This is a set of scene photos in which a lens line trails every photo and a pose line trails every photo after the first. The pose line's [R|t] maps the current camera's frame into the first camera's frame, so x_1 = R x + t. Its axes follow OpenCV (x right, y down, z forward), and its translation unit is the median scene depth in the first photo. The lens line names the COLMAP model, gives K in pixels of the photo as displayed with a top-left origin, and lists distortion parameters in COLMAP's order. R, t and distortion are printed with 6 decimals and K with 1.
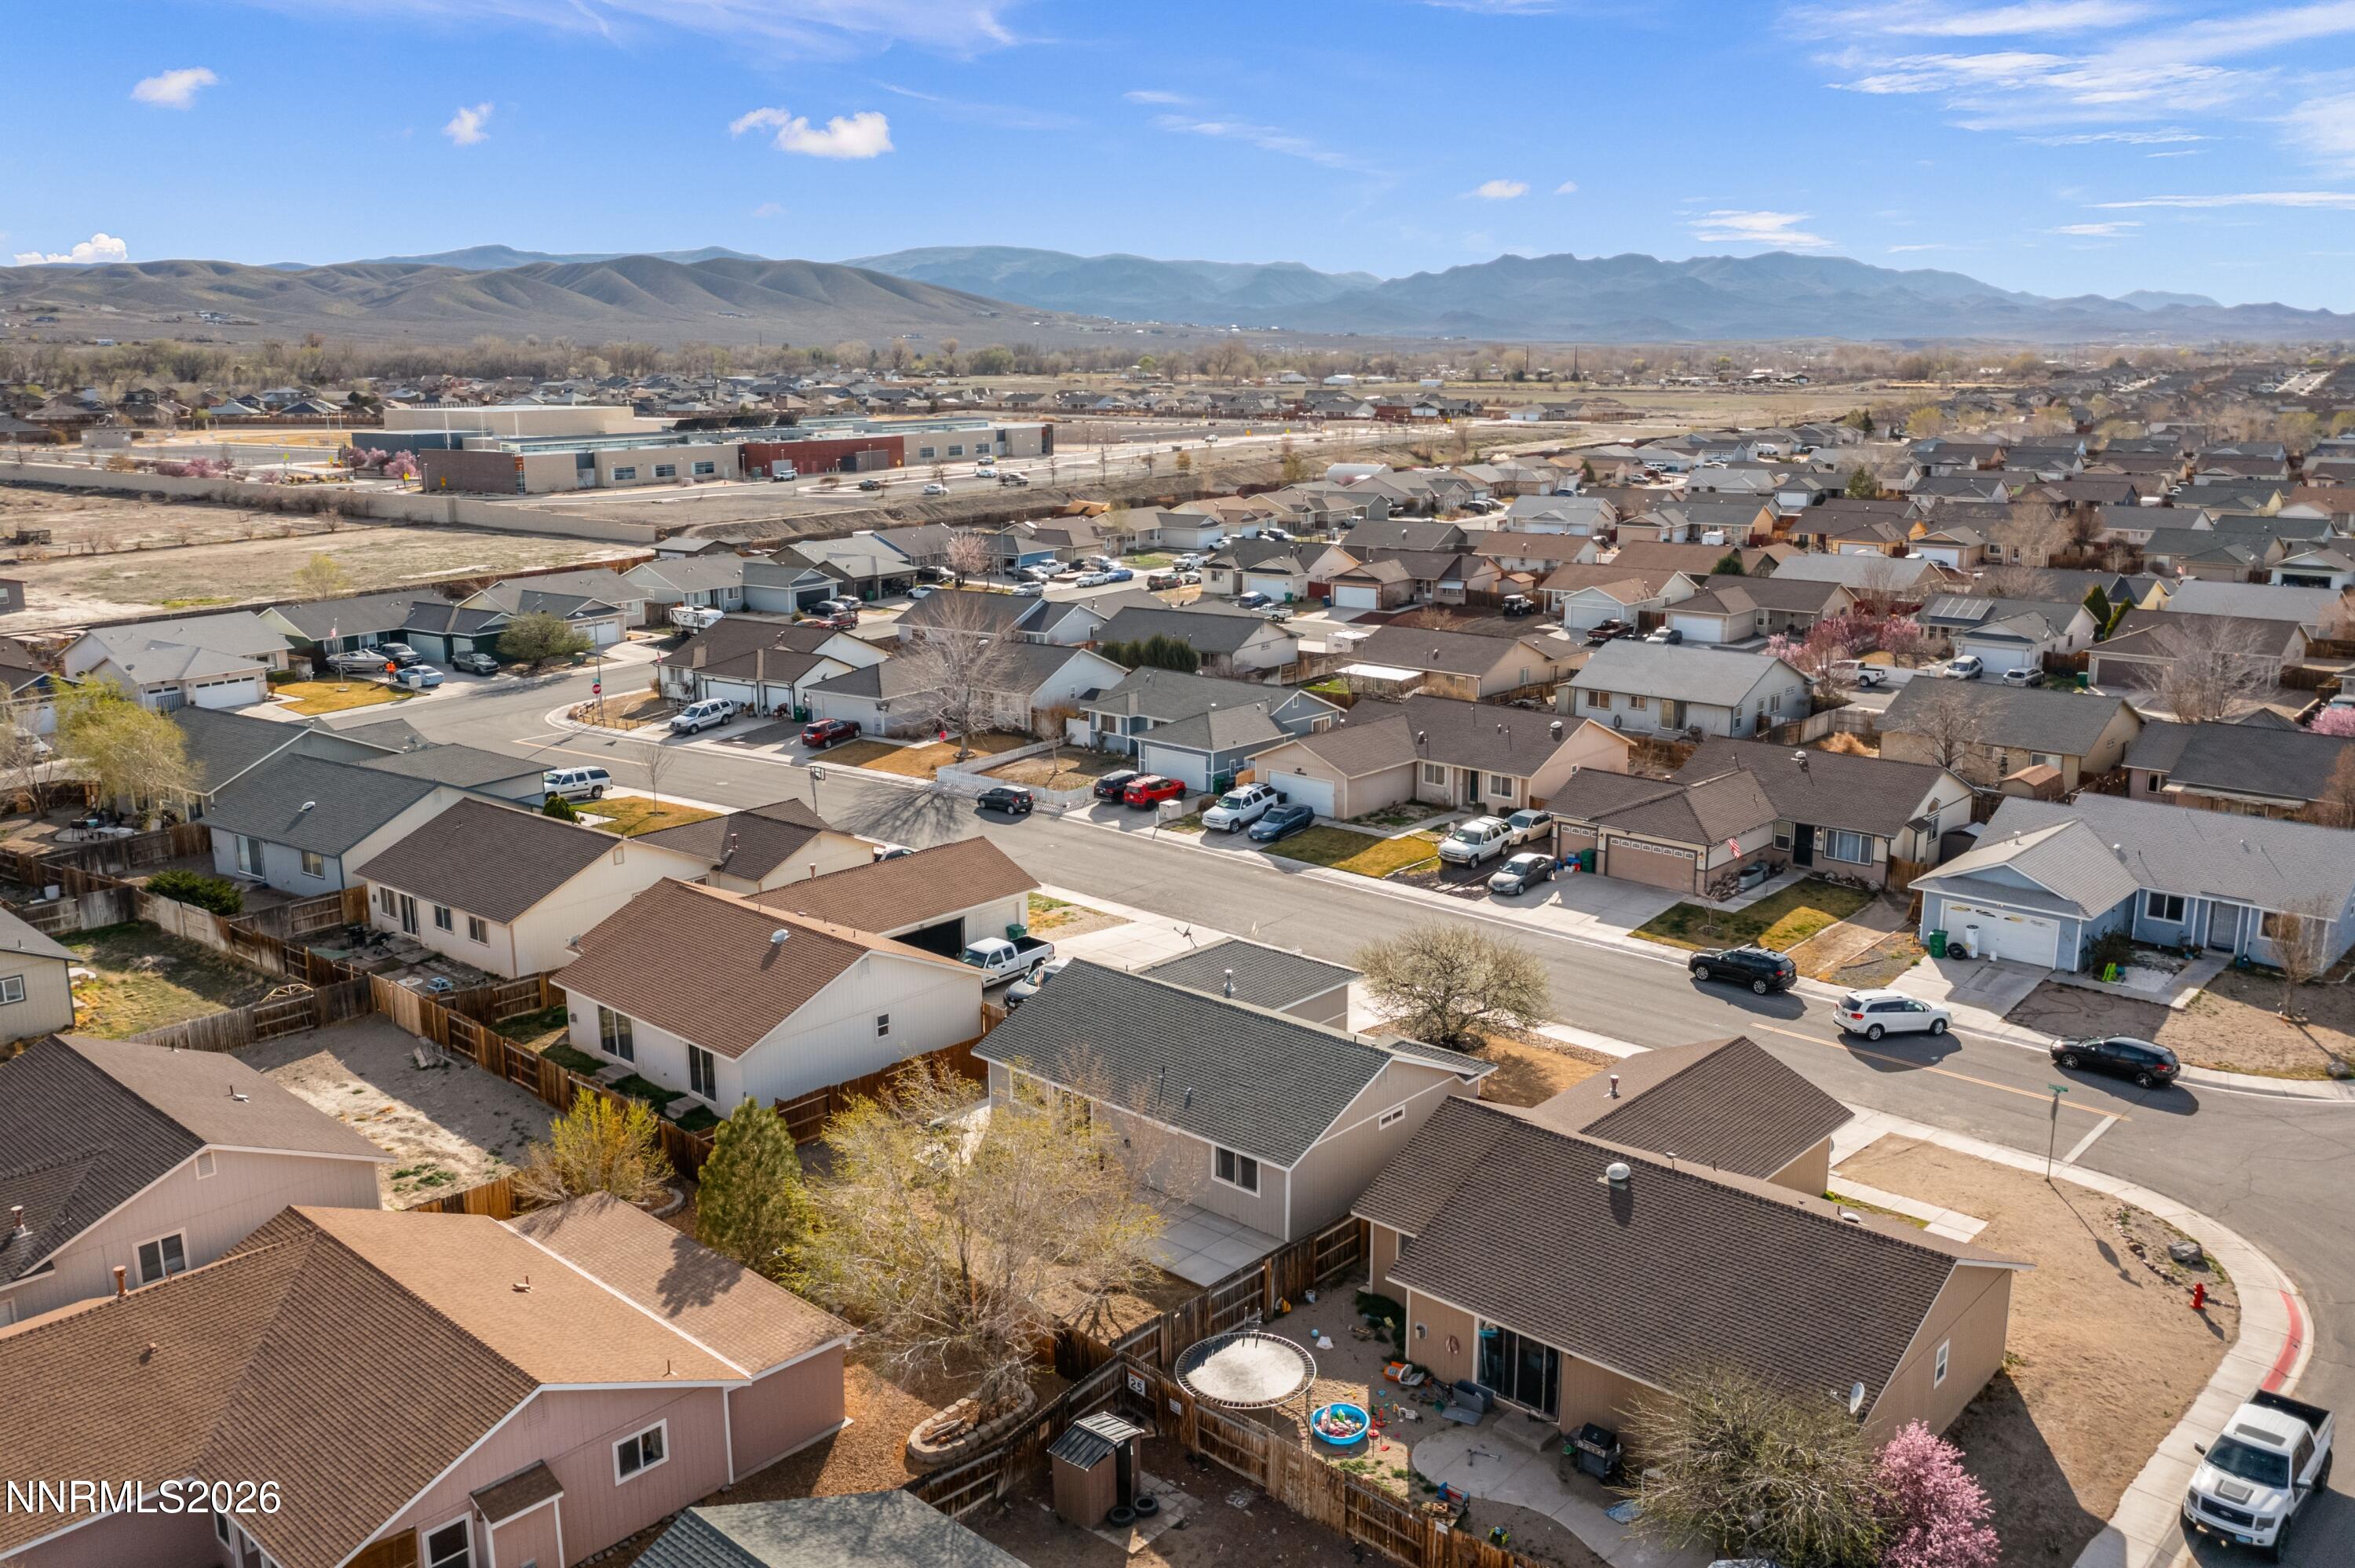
lens RADIAL K [[1851.7, 0, 1178.3], [0, 1851.7, 765.9], [0, 0, 1]] dist [-0.004958, 0.000601]
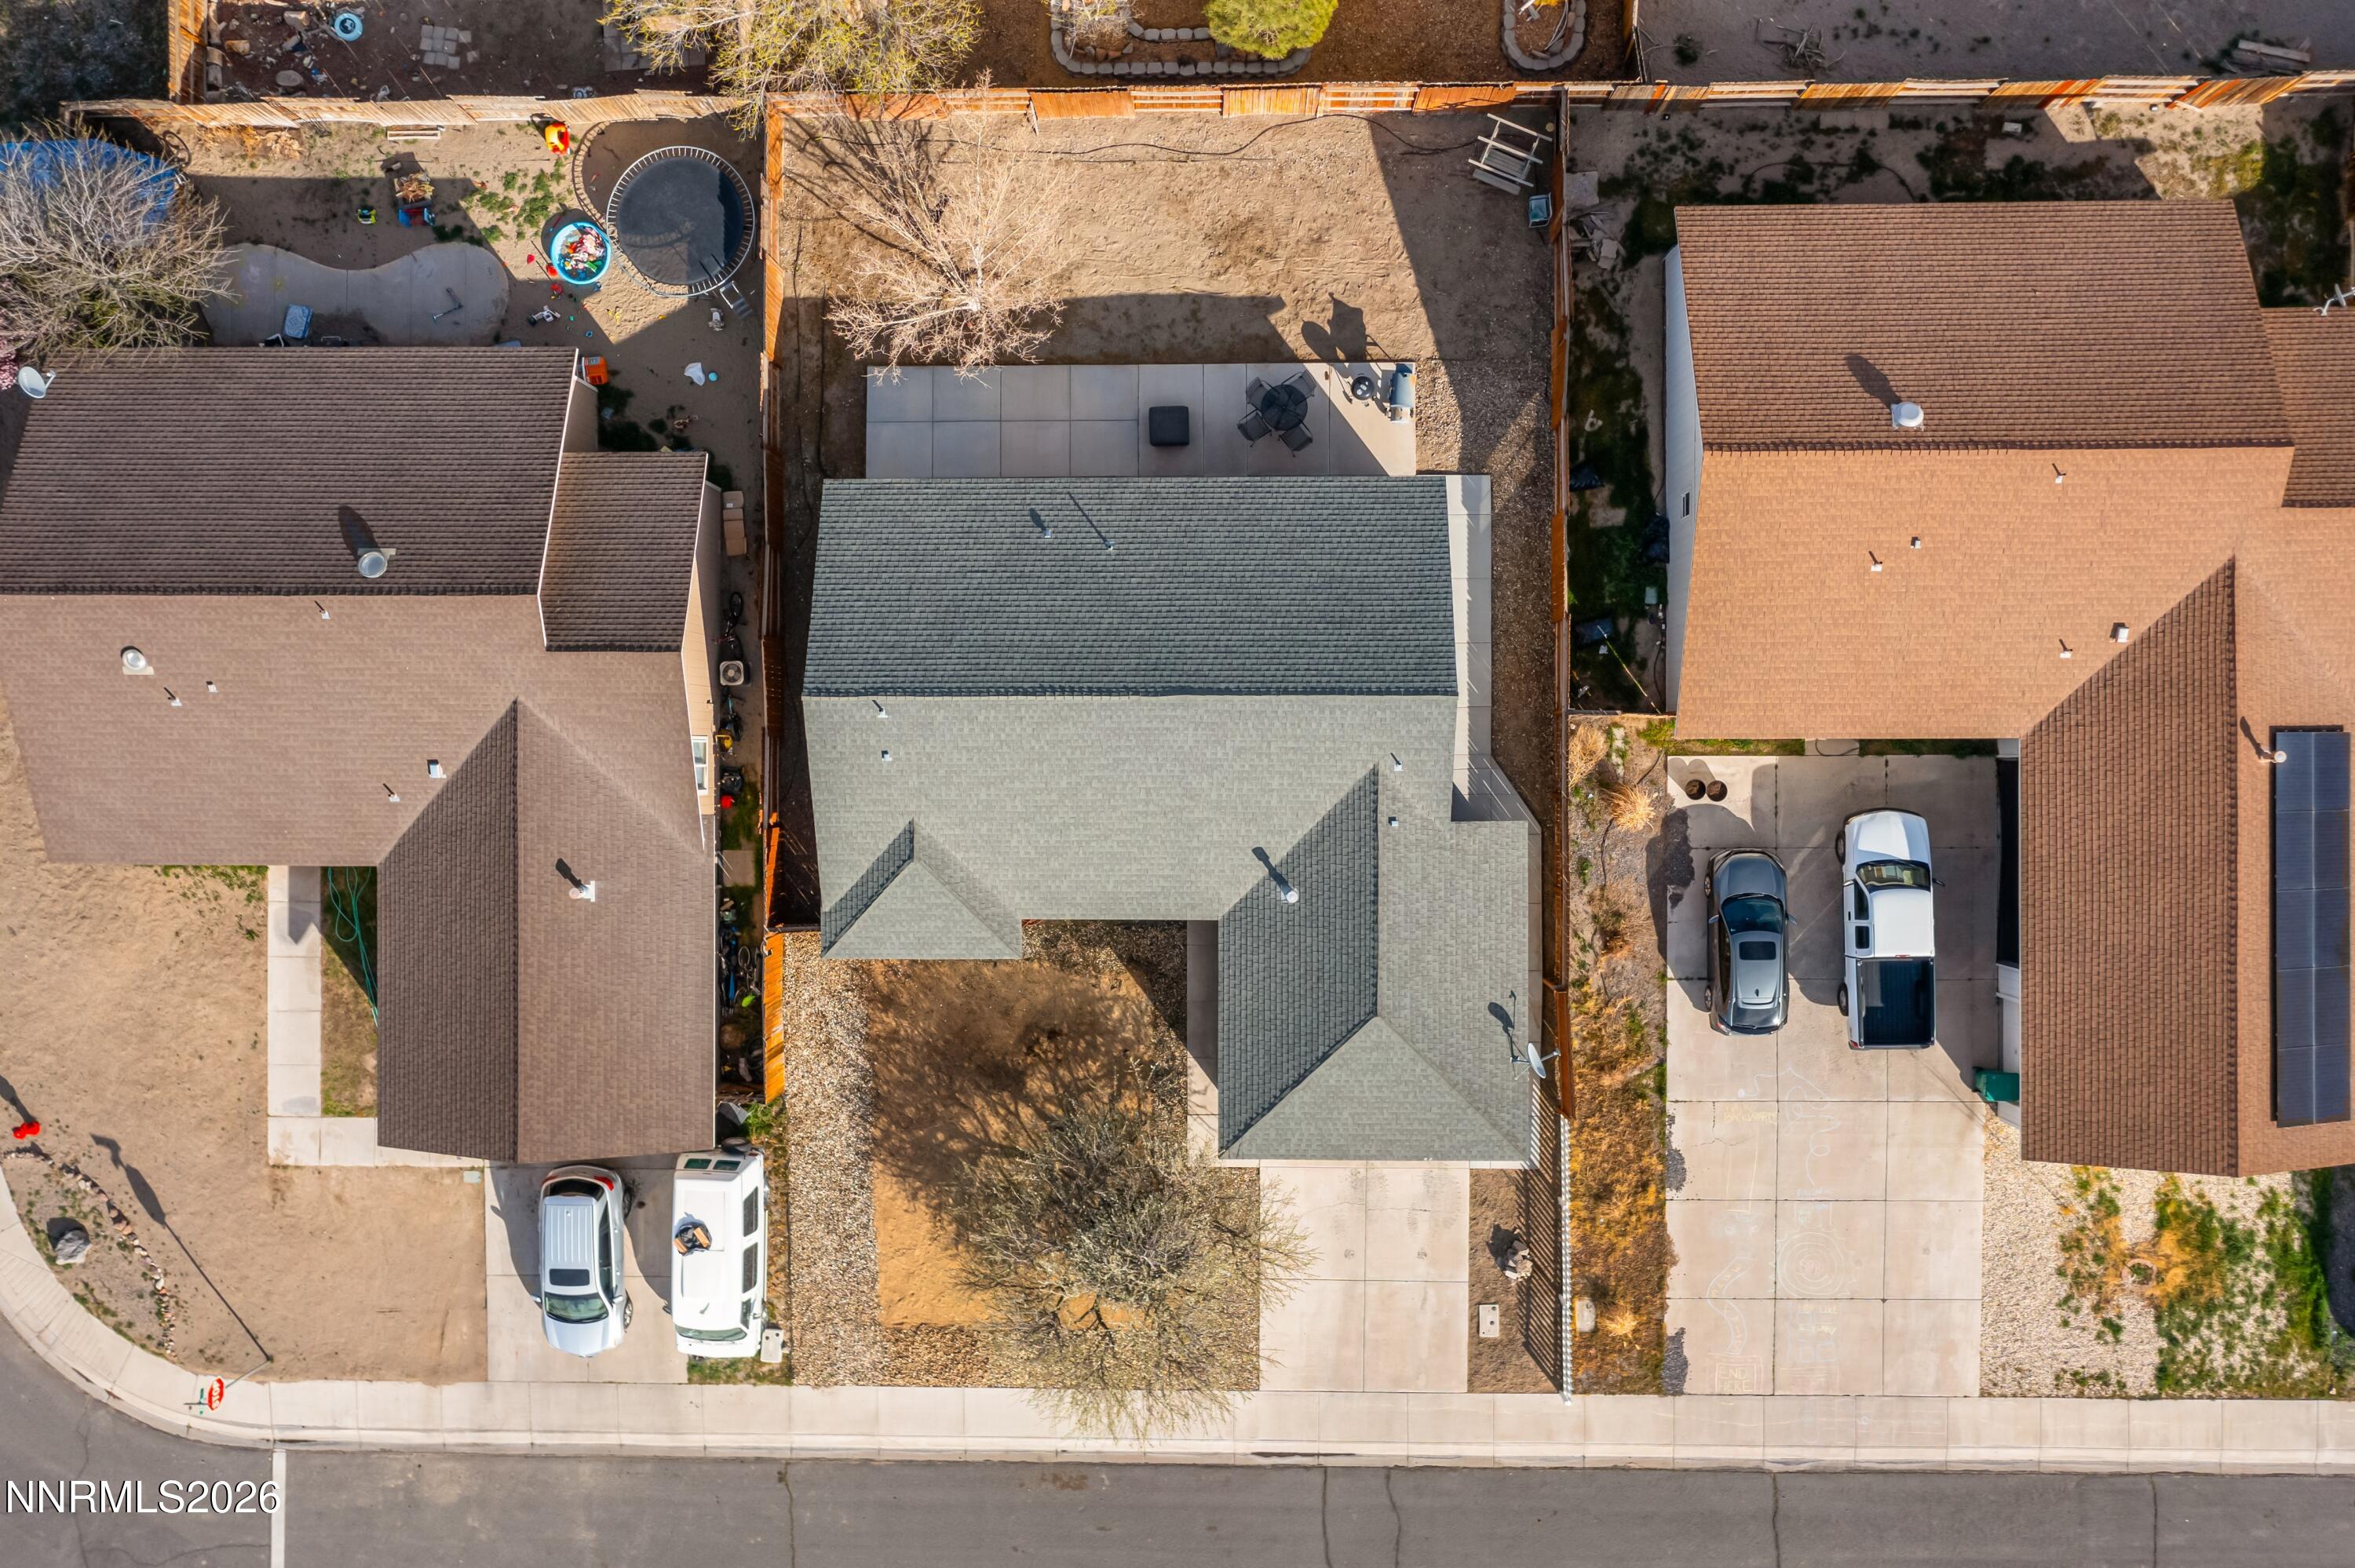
lens RADIAL K [[1851.7, 0, 1178.3], [0, 1851.7, 765.9], [0, 0, 1]] dist [-0.004958, 0.000601]
pose [[-0.734291, 0.678395, 0.024443, 0.006889], [-0.114972, -0.159770, 0.980436, -0.307444], [0.669028, 0.717115, 0.195314, 0.545544]]
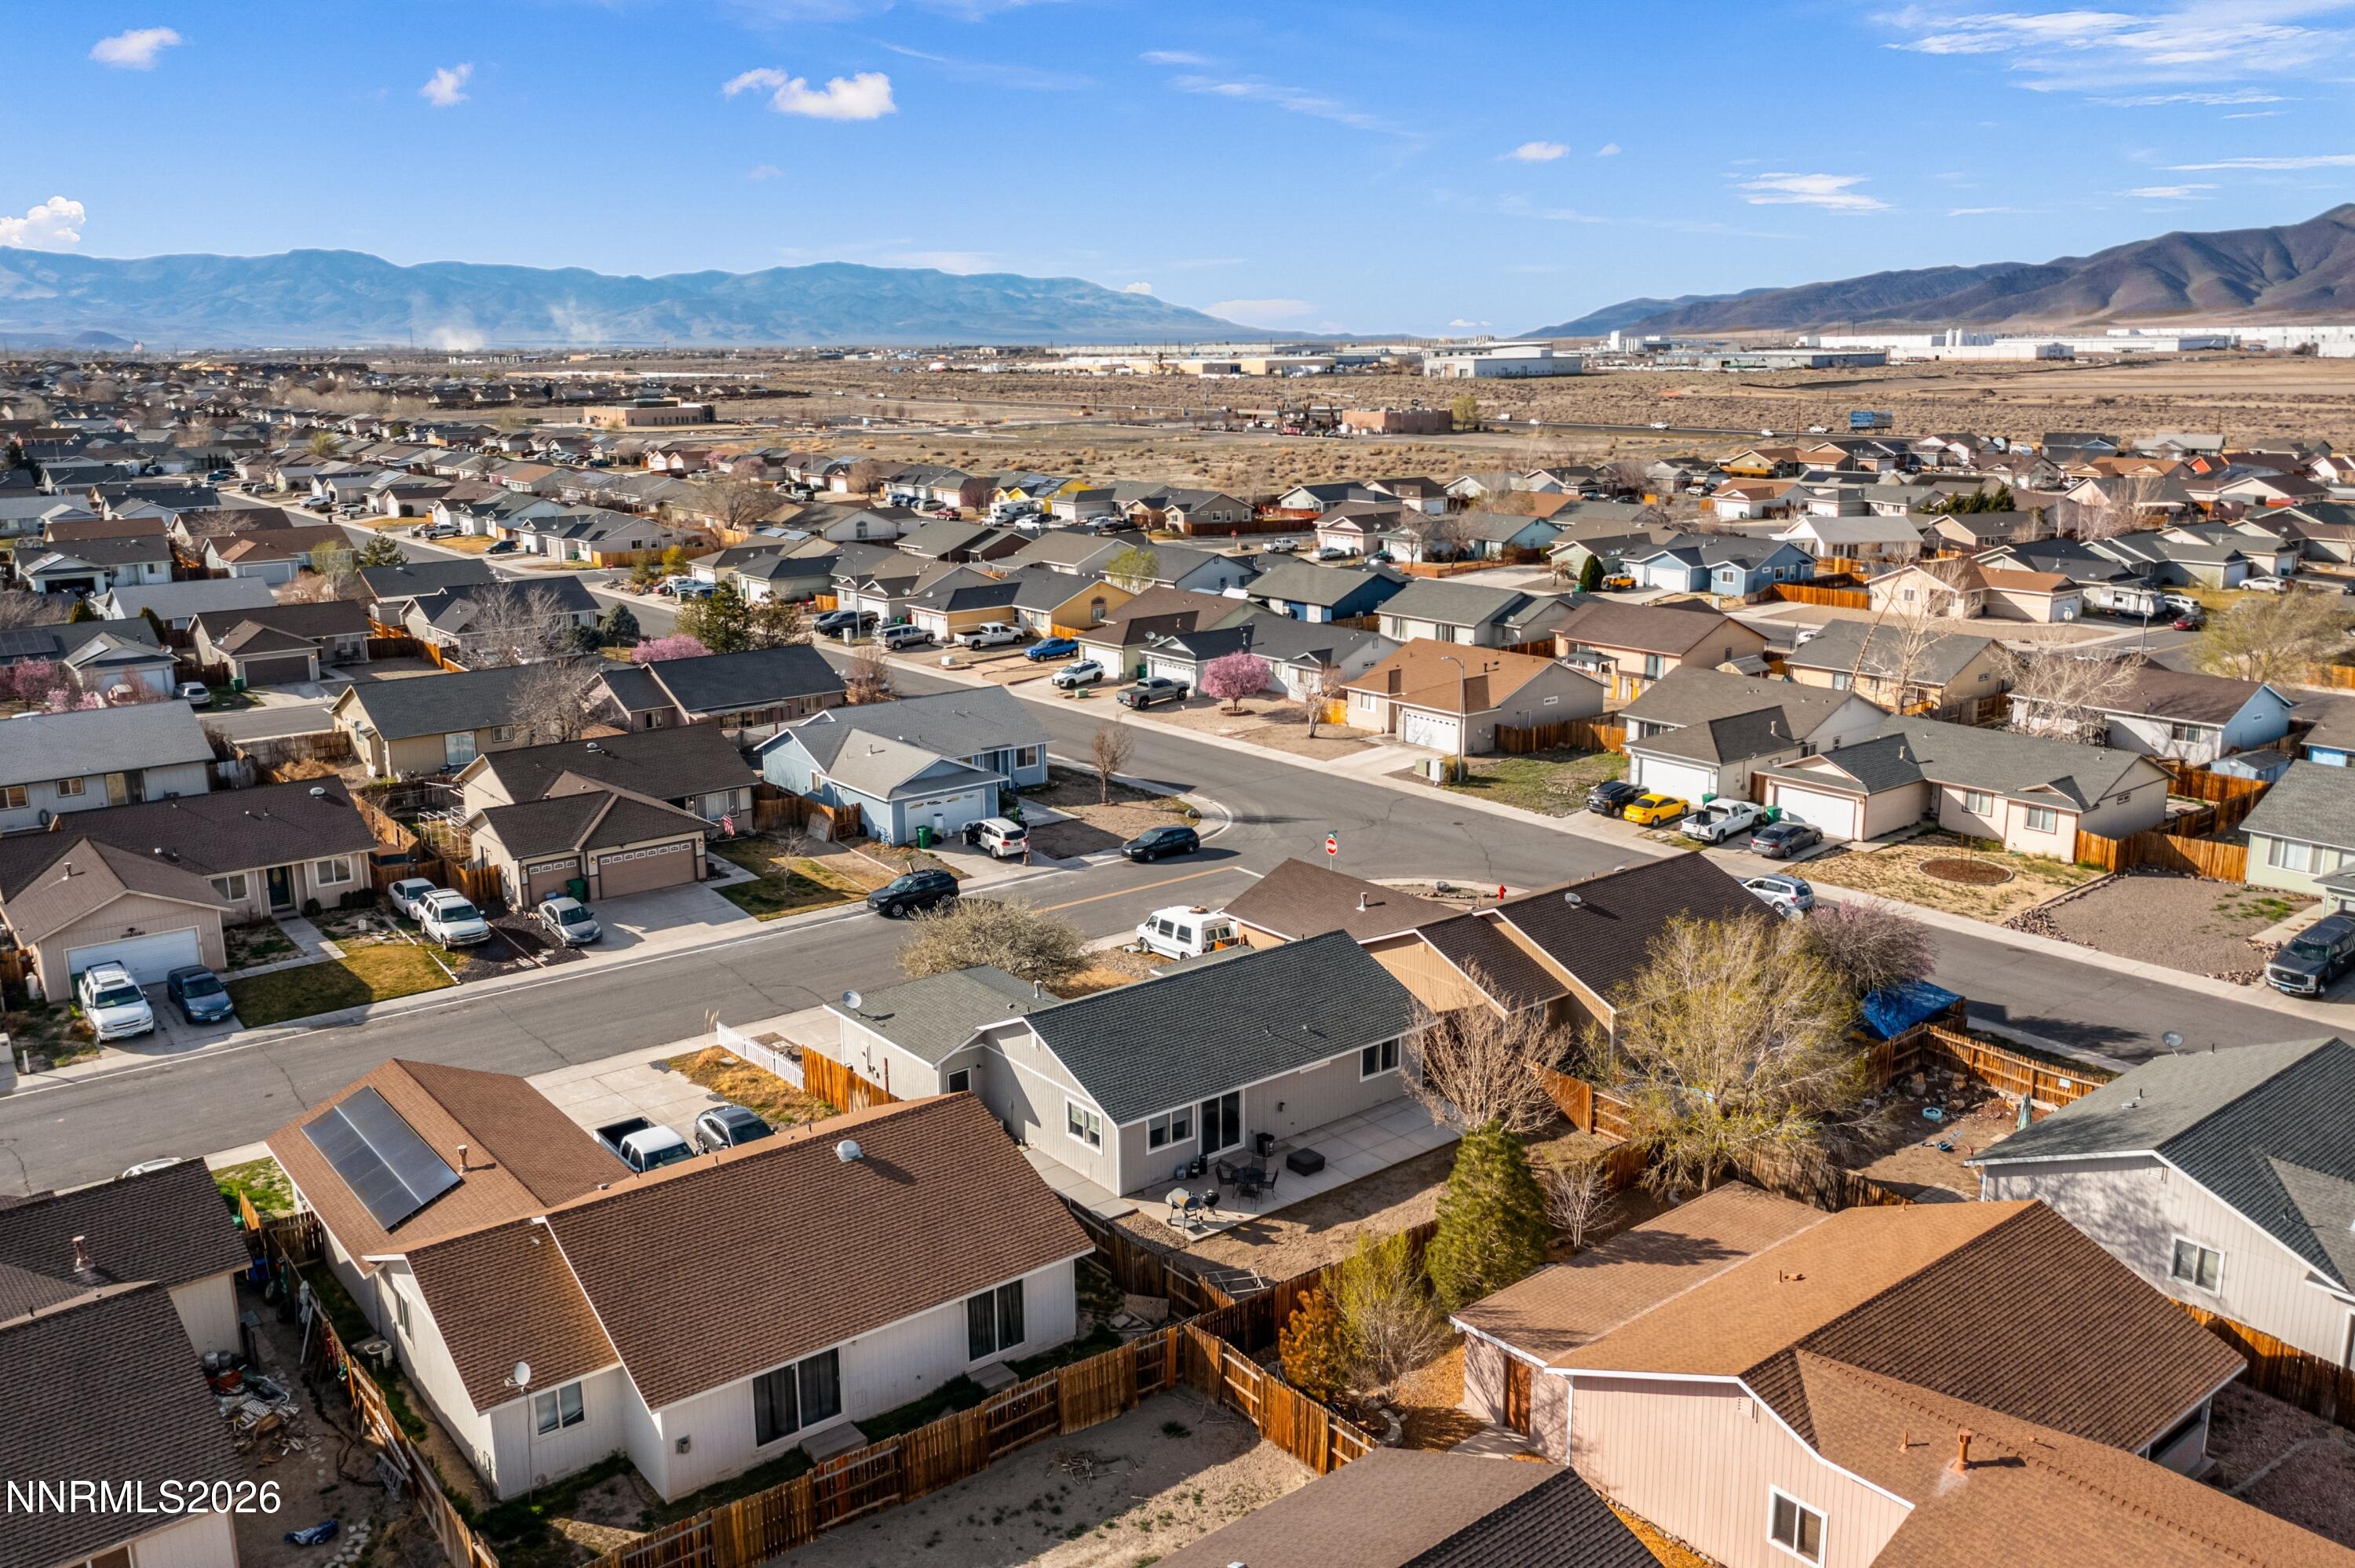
lens RADIAL K [[1851.7, 0, 1178.3], [0, 1851.7, 765.9], [0, 0, 1]] dist [-0.004958, 0.000601]
pose [[0.154461, -0.214860, 0.964353, -0.575772], [0.220464, 0.958952, 0.178345, -0.101897], [-0.963087, 0.185058, 0.195490, 0.474703]]
